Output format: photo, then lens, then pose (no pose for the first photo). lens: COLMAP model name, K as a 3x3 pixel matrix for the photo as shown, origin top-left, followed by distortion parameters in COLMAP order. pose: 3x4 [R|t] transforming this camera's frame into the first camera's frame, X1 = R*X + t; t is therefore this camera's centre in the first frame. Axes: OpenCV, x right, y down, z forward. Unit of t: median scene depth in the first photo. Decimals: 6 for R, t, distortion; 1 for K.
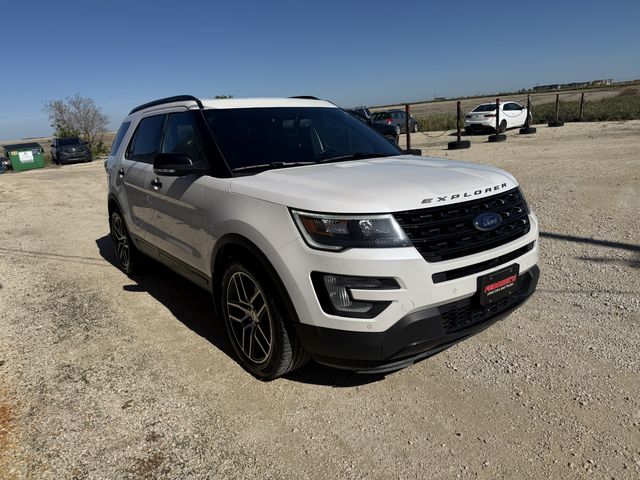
lens RADIAL K [[458.1, 0, 320.0], [0, 458.1, 240.0], [0, 0, 1]] dist [0.010452, -0.006398]
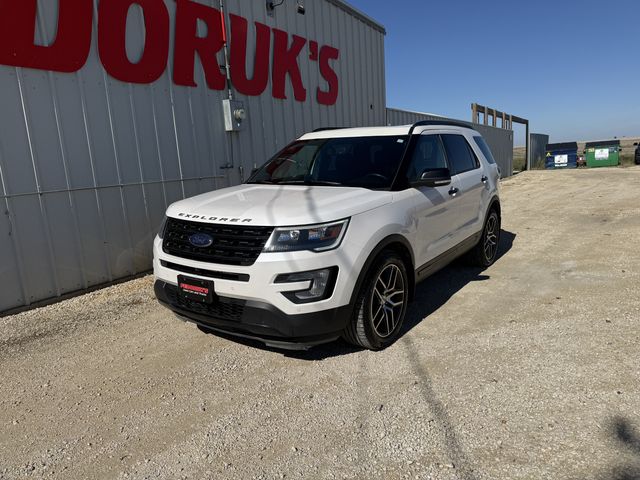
lens RADIAL K [[448.2, 0, 314.9], [0, 448.2, 241.4], [0, 0, 1]] dist [0.119697, -0.202809]
pose [[0.316522, 0.226734, -0.921089, 1.619288], [-0.208038, 0.963966, 0.165799, -0.311889], [0.925491, 0.139142, 0.352286, 0.821654]]
